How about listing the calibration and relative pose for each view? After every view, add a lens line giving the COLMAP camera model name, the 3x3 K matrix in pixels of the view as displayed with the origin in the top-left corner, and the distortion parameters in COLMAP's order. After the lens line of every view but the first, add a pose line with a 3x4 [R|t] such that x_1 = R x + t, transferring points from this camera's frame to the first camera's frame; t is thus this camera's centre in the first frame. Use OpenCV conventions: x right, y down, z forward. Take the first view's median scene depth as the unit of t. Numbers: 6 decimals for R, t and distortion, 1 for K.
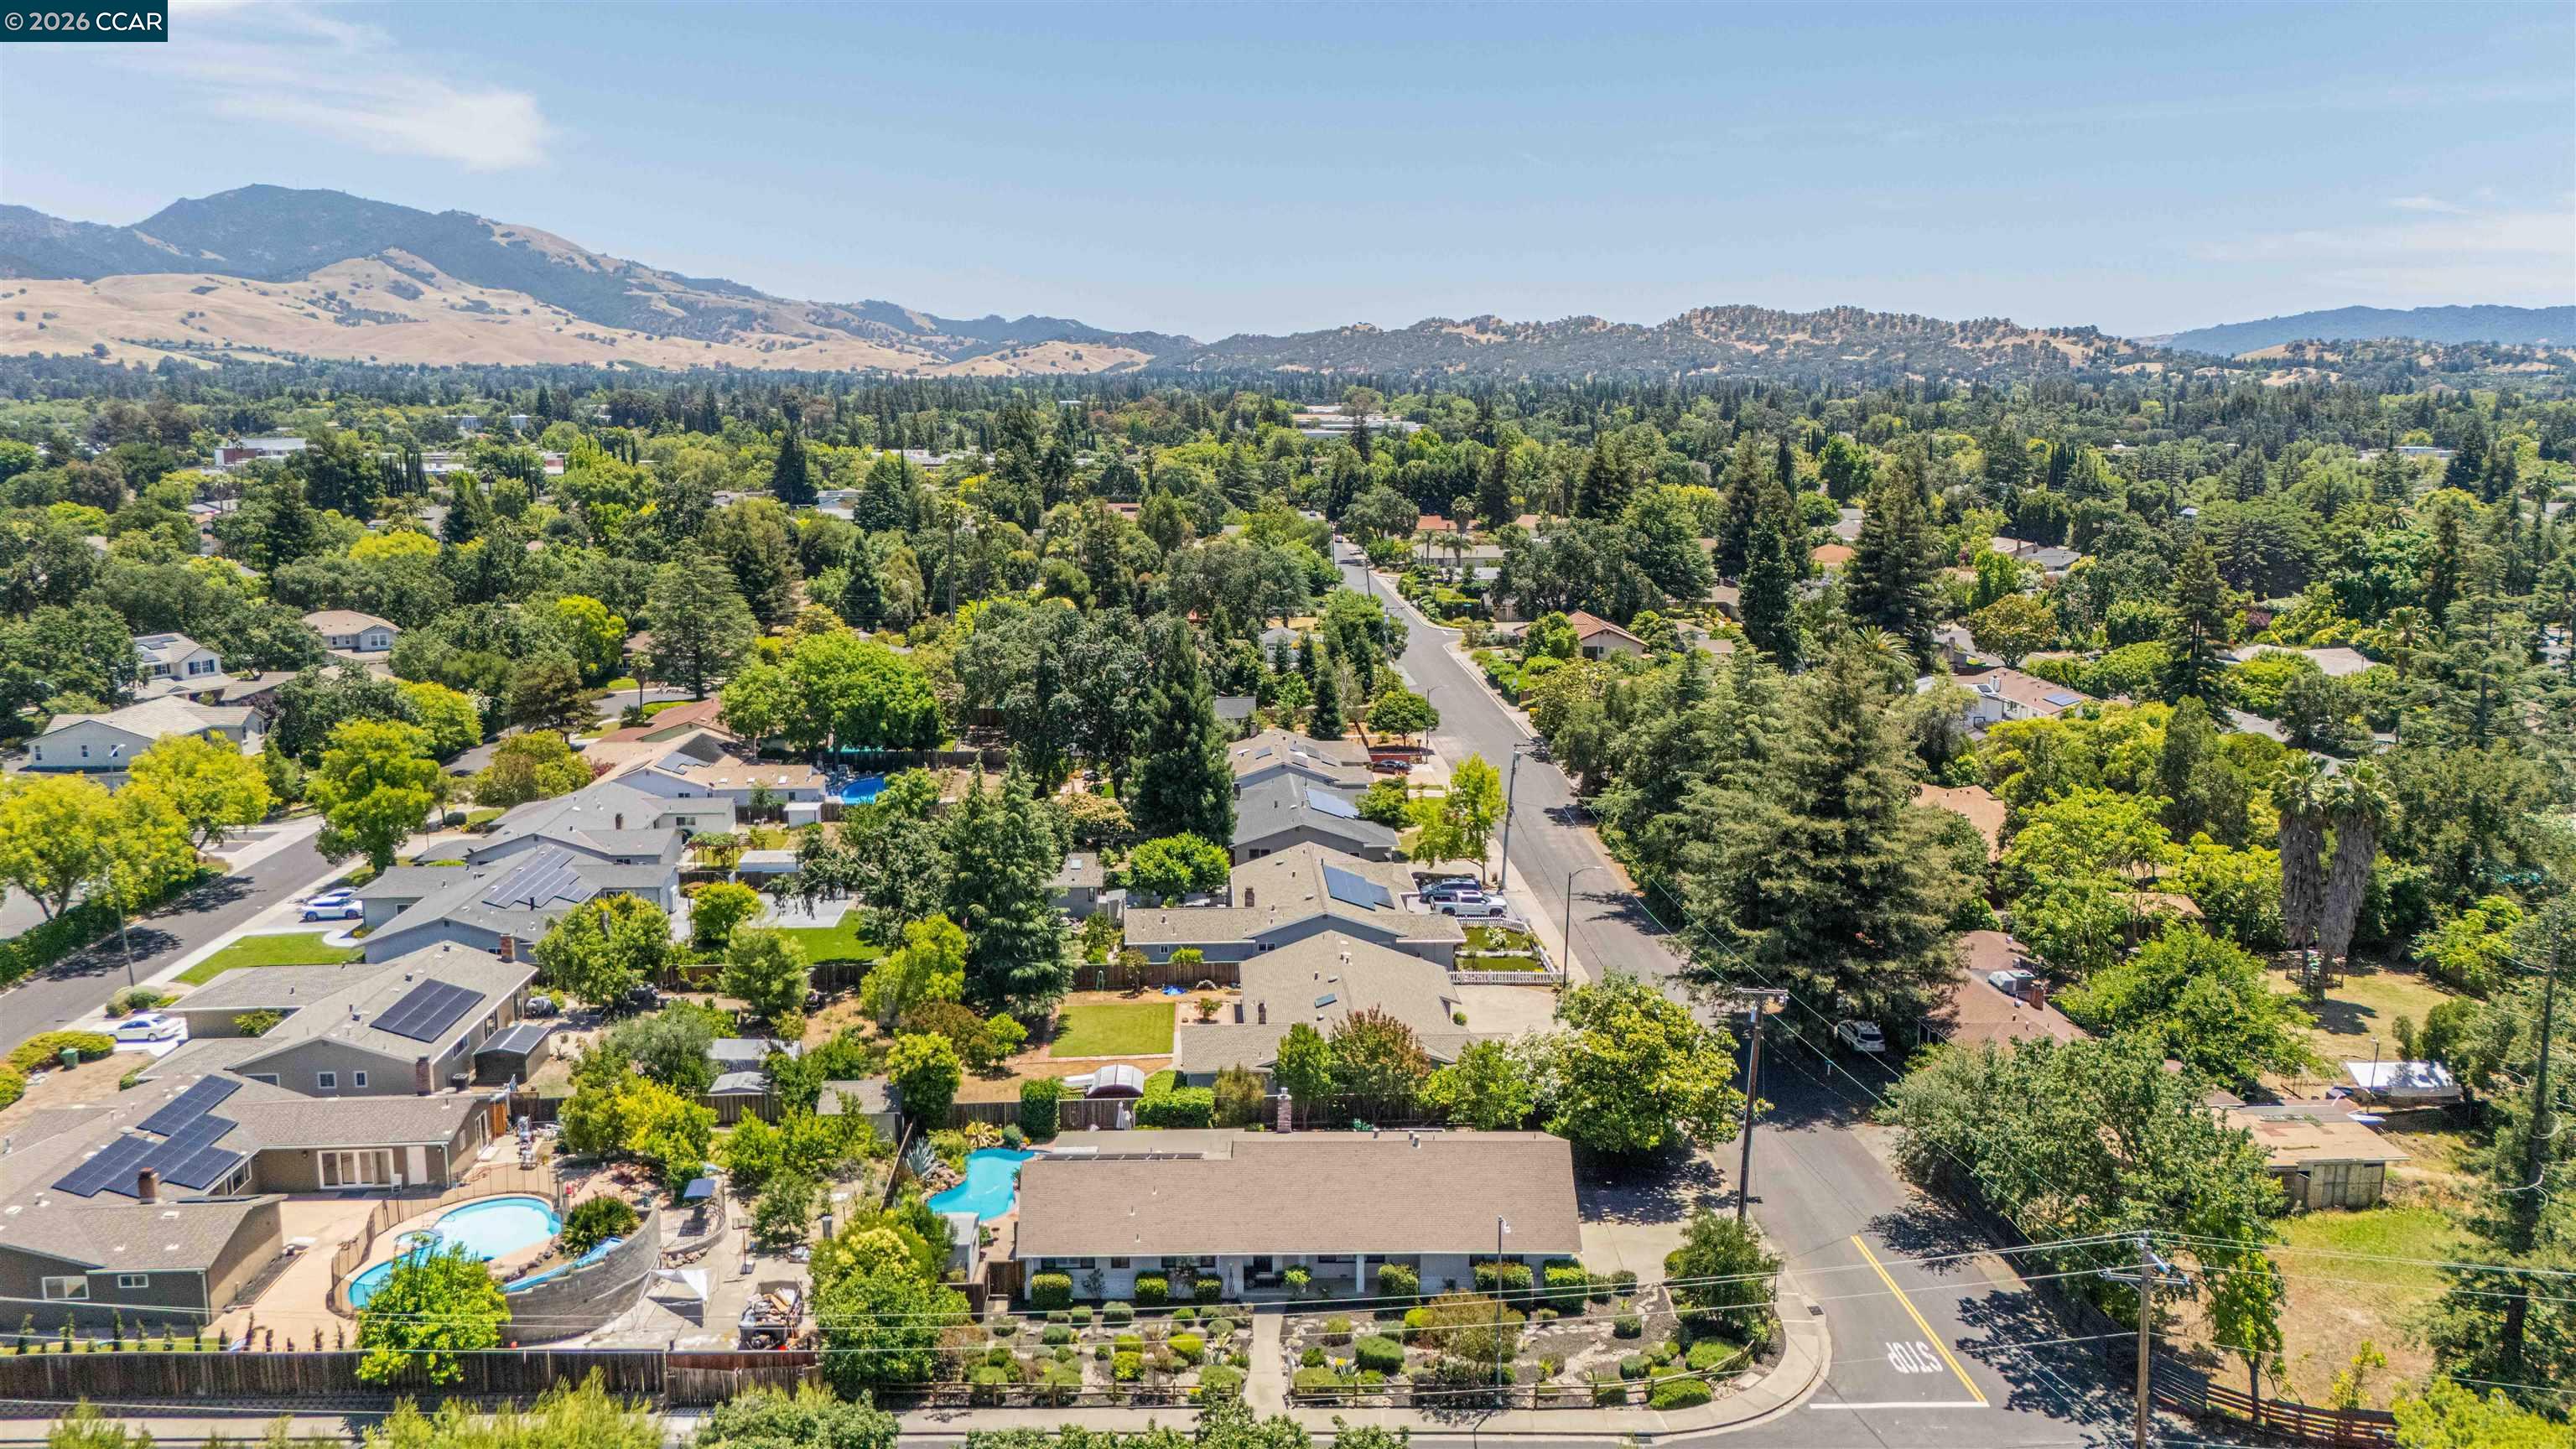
lens RADIAL K [[1894.7, 0, 1292.2], [0, 1894.7, 690.5], [0, 0, 1]] dist [0.087721, -0.102095]
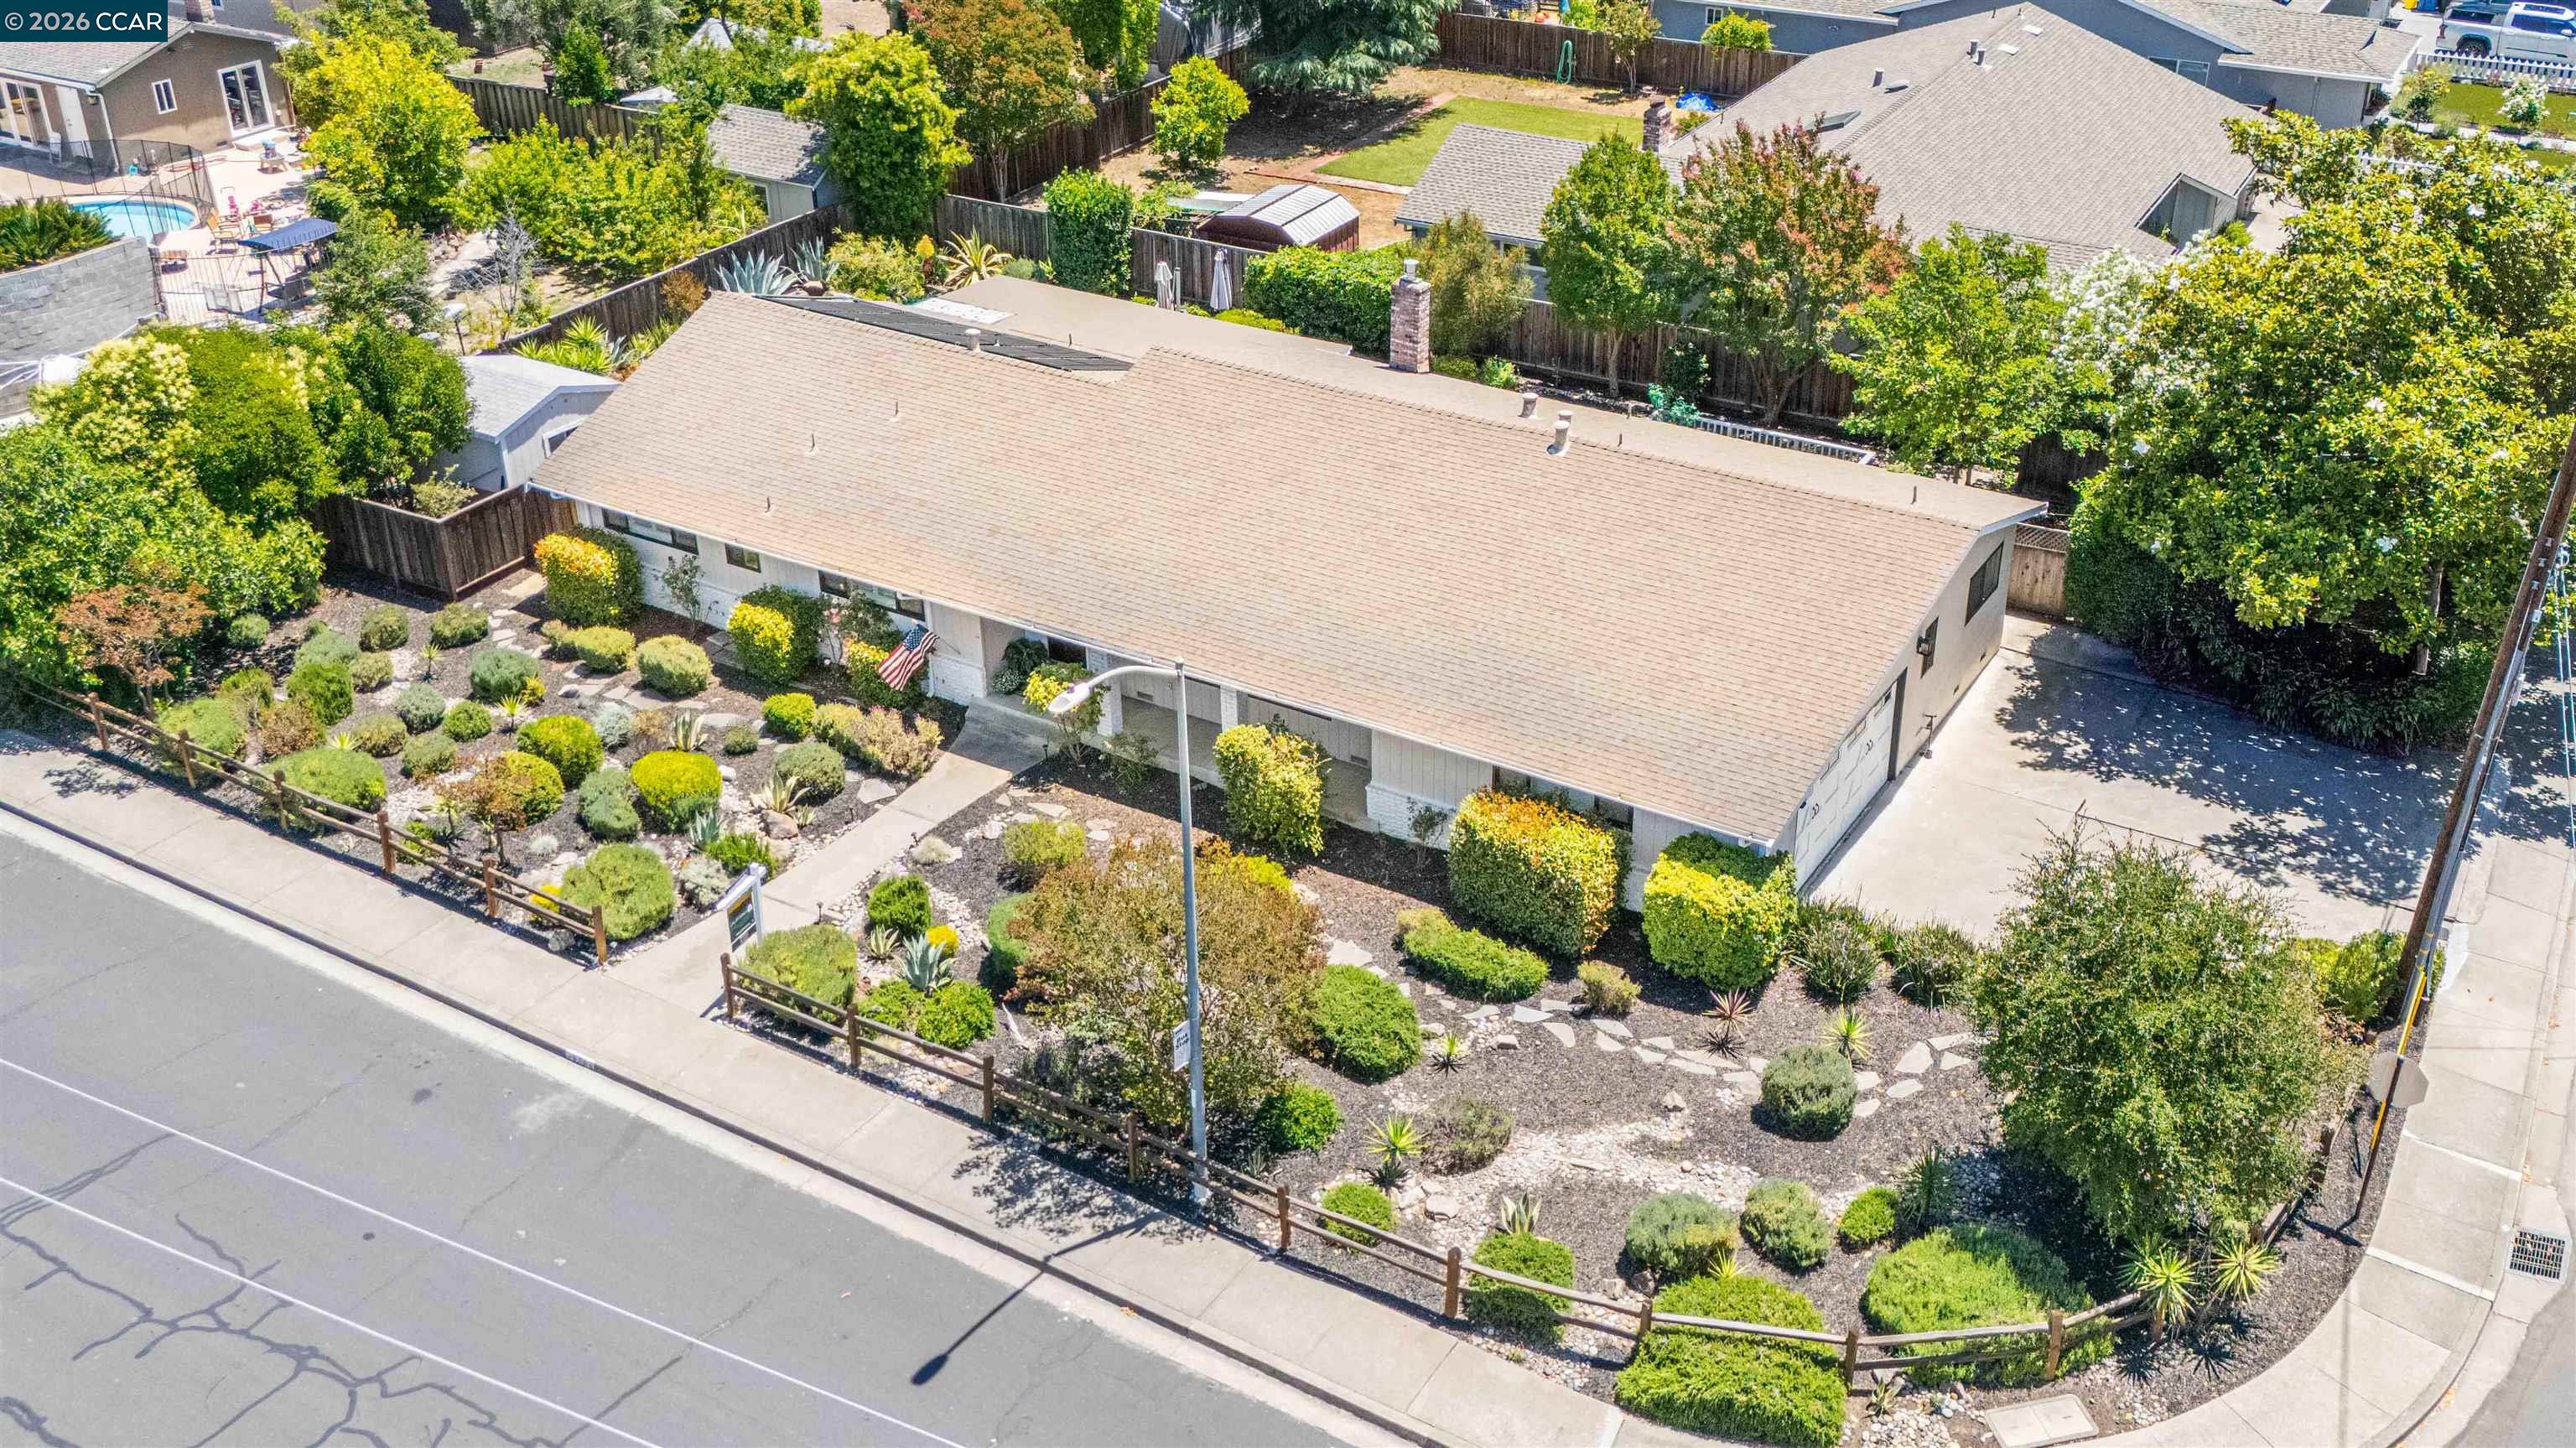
lens RADIAL K [[2363.3, 0, 1401.8], [0, 2363.3, 686.2], [0, 0, 1]] dist [0.132291, -0.256535]
pose [[0.854337, 0.248625, -0.456392, 0.226633], [-0.082492, 0.931889, 0.353238, 0.110735], [0.513131, -0.264136, 0.816657, 0.538686]]
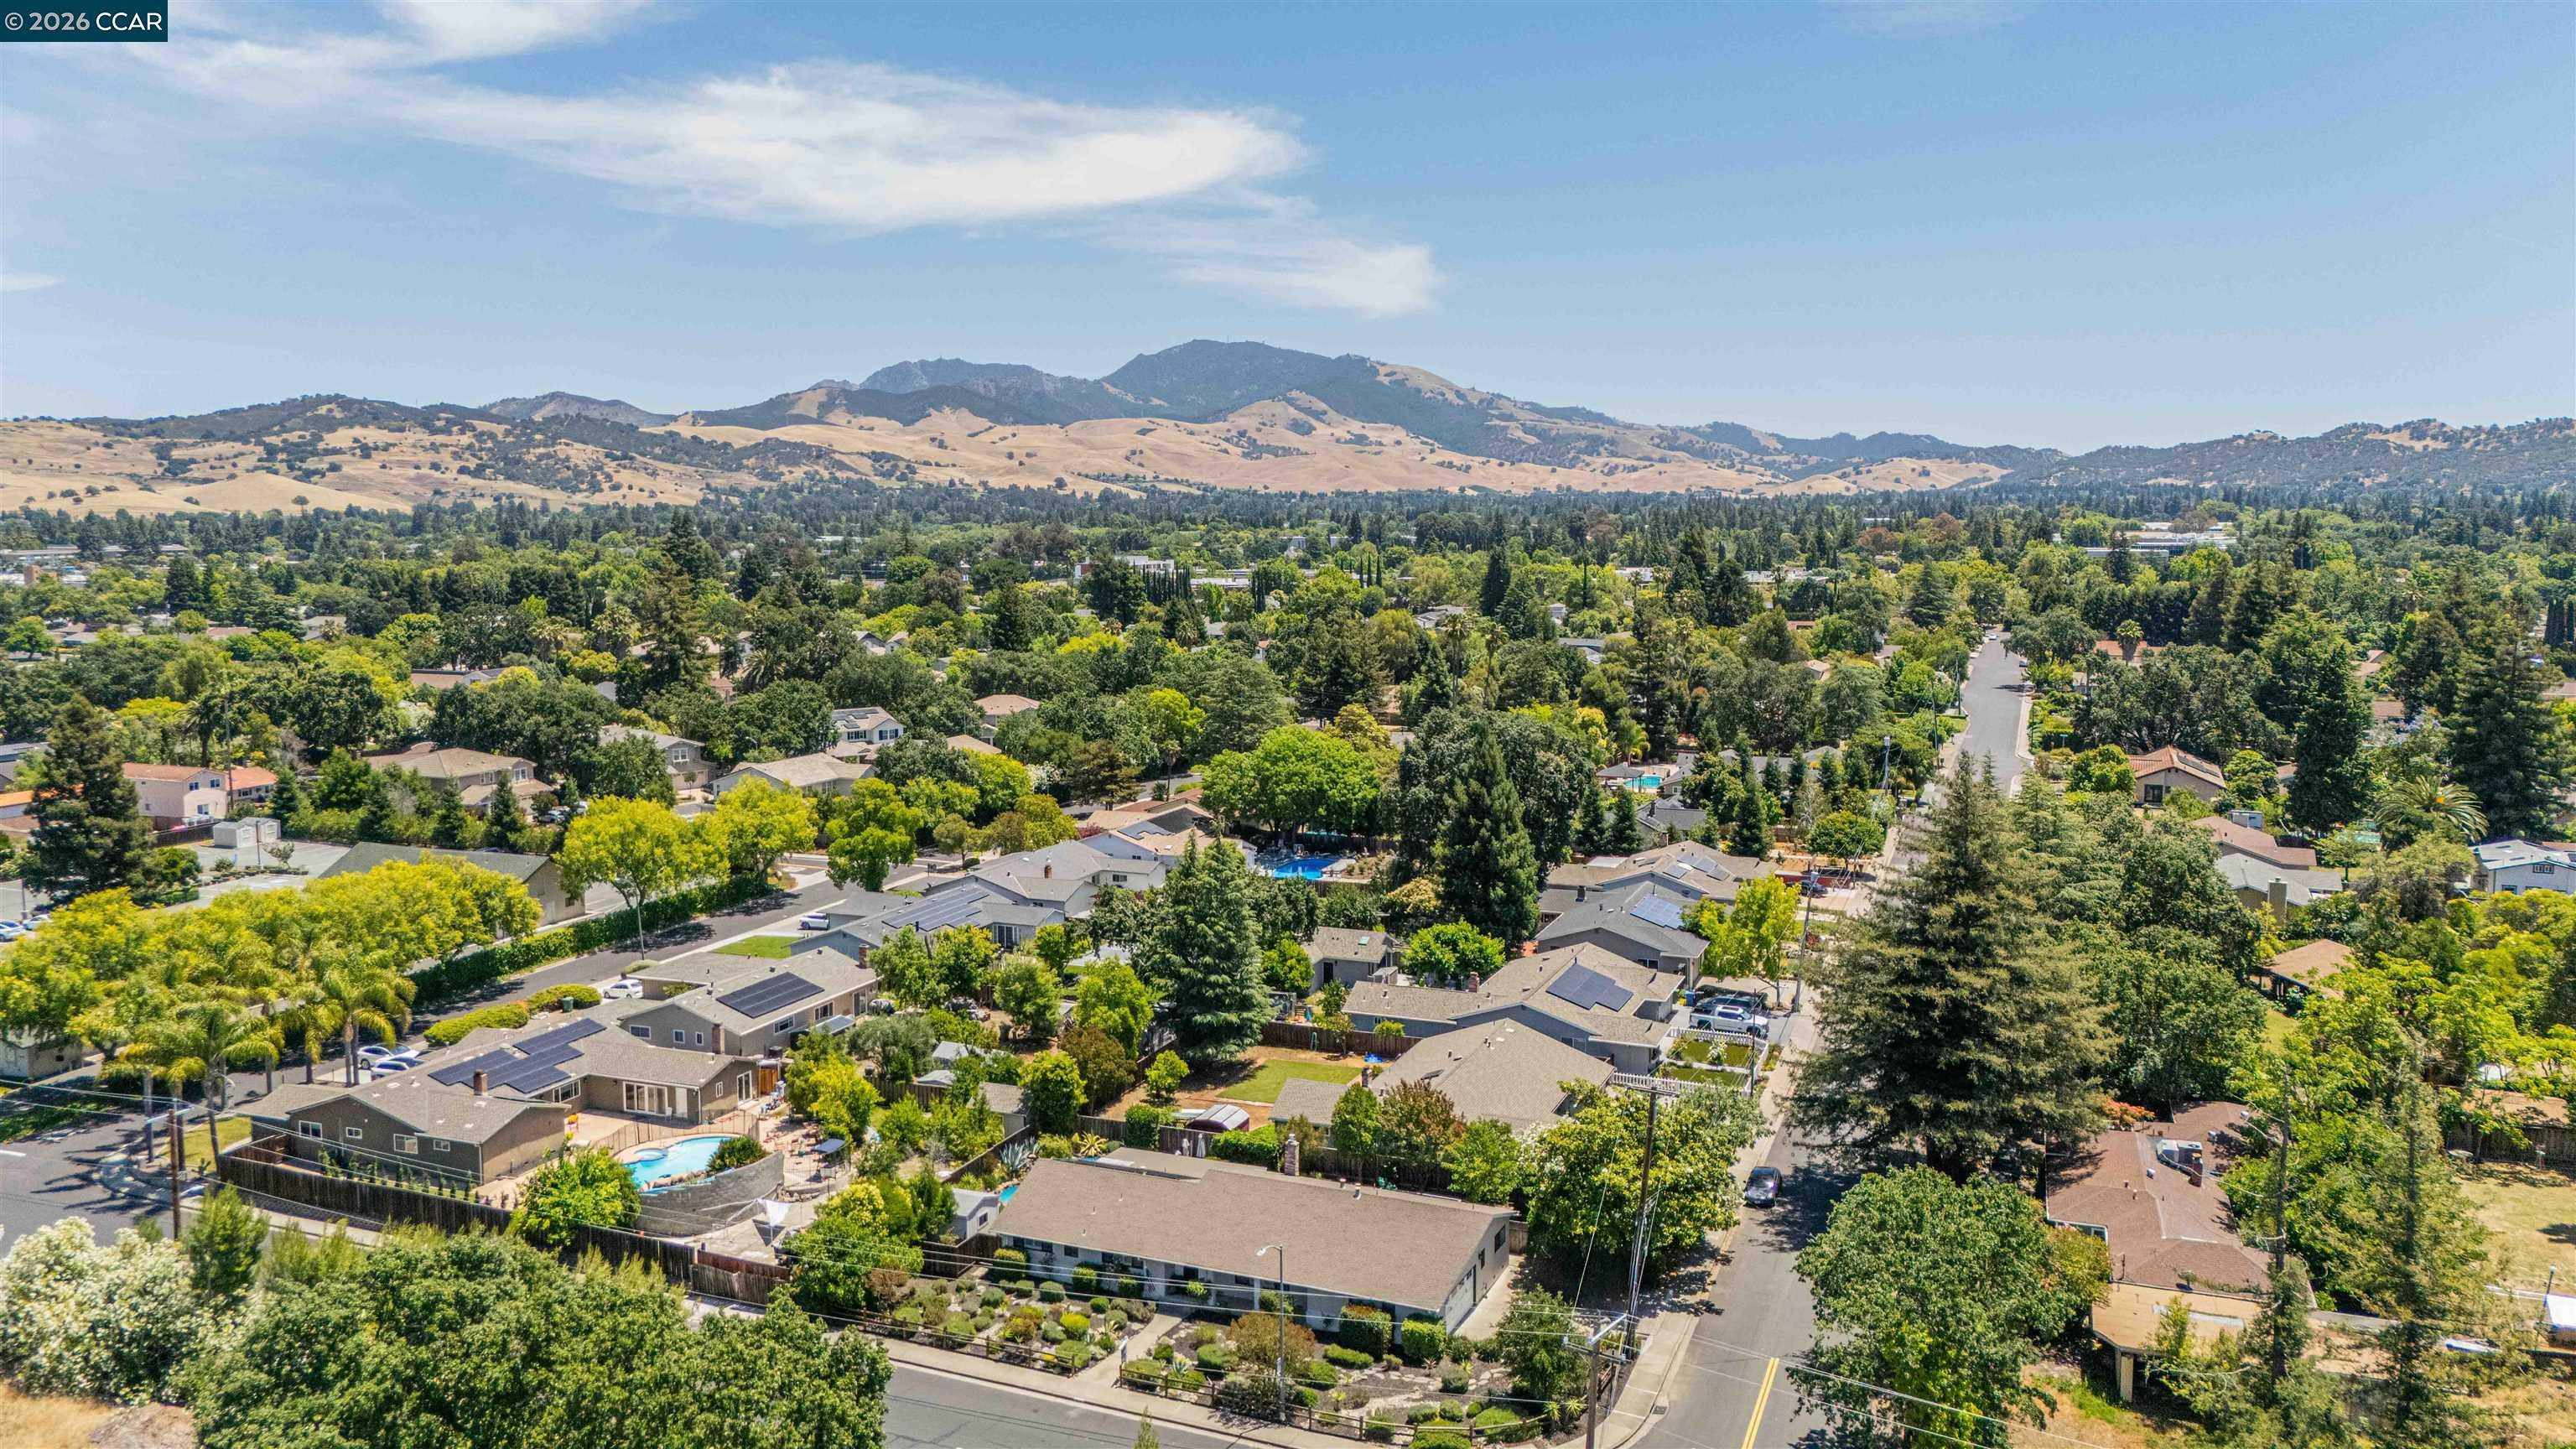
lens RADIAL K [[1894.7, 0, 1292.2], [0, 1894.7, 690.5], [0, 0, 1]] dist [0.087721, -0.102095]
pose [[0.906025, 0.037241, -0.421583, 0.426248], [-0.063241, 0.996850, -0.047854, 0.004329], [0.418473, 0.070018, 0.905526, -0.020139]]
